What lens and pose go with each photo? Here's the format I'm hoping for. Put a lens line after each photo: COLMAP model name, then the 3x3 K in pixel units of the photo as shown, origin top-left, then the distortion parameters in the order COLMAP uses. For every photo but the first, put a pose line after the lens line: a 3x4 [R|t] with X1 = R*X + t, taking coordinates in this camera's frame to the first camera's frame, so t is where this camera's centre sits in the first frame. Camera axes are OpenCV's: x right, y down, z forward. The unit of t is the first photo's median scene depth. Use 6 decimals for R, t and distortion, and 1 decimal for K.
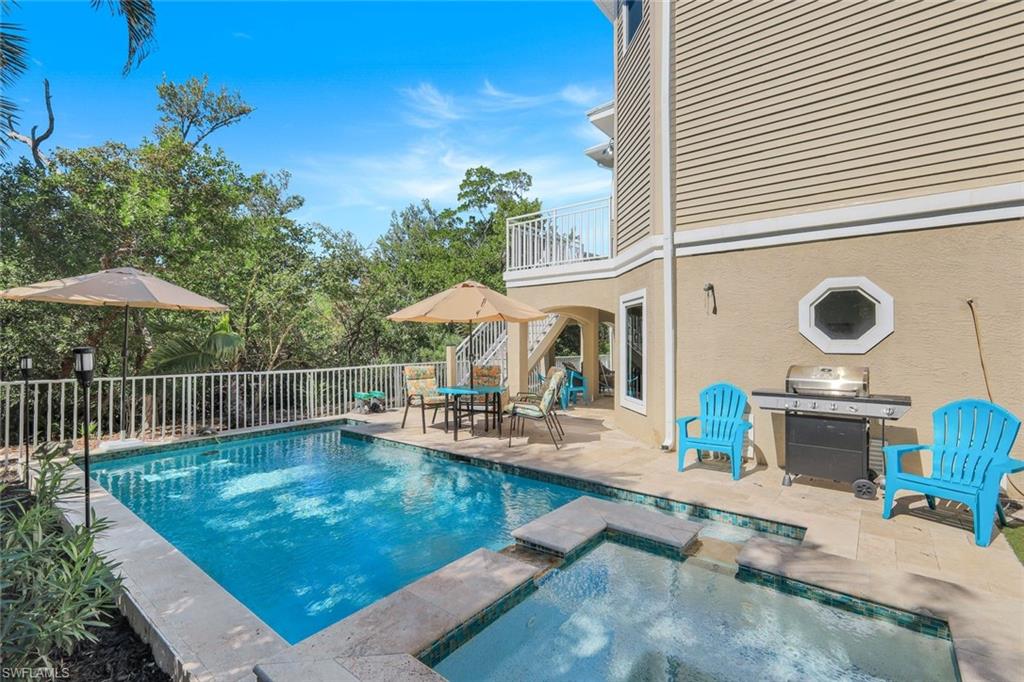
lens RADIAL K [[451.1, 0, 509.8], [0, 451.1, 332.2], [0, 0, 1]] dist [-0.000966, 0.000686]
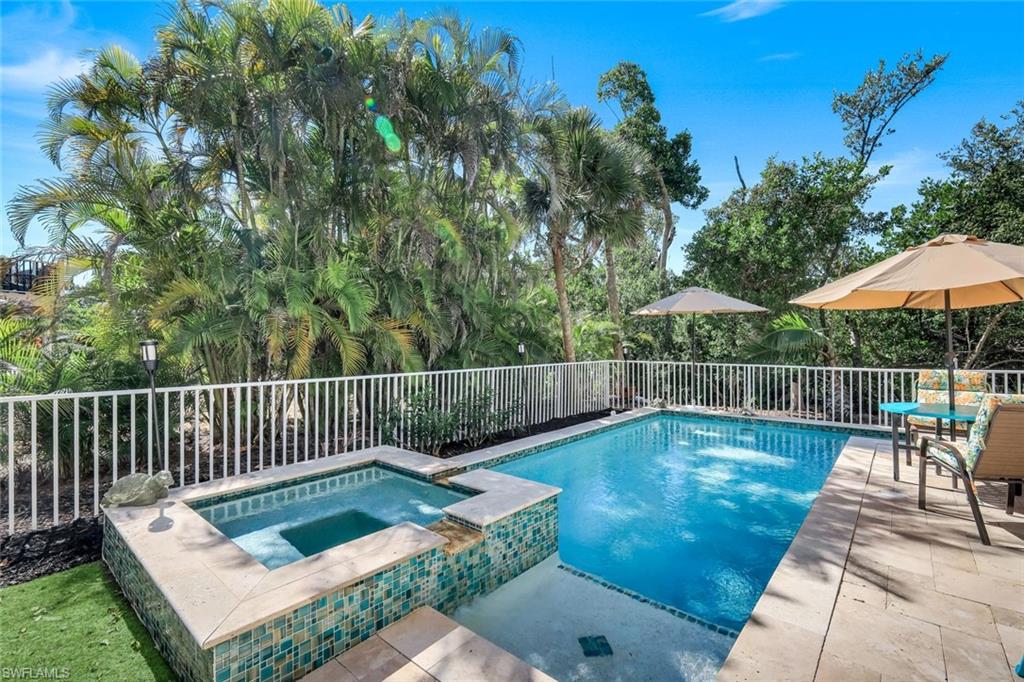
lens RADIAL K [[451.1, 0, 508.9], [0, 451.1, 342.7], [0, 0, 1]] dist [-0.000966, 0.000686]
pose [[-0.047075, 0.003074, -0.998887, 0.443148], [0.028522, 0.999592, 0.001732, 0.010449], [0.998484, -0.028409, -0.047144, 0.327126]]
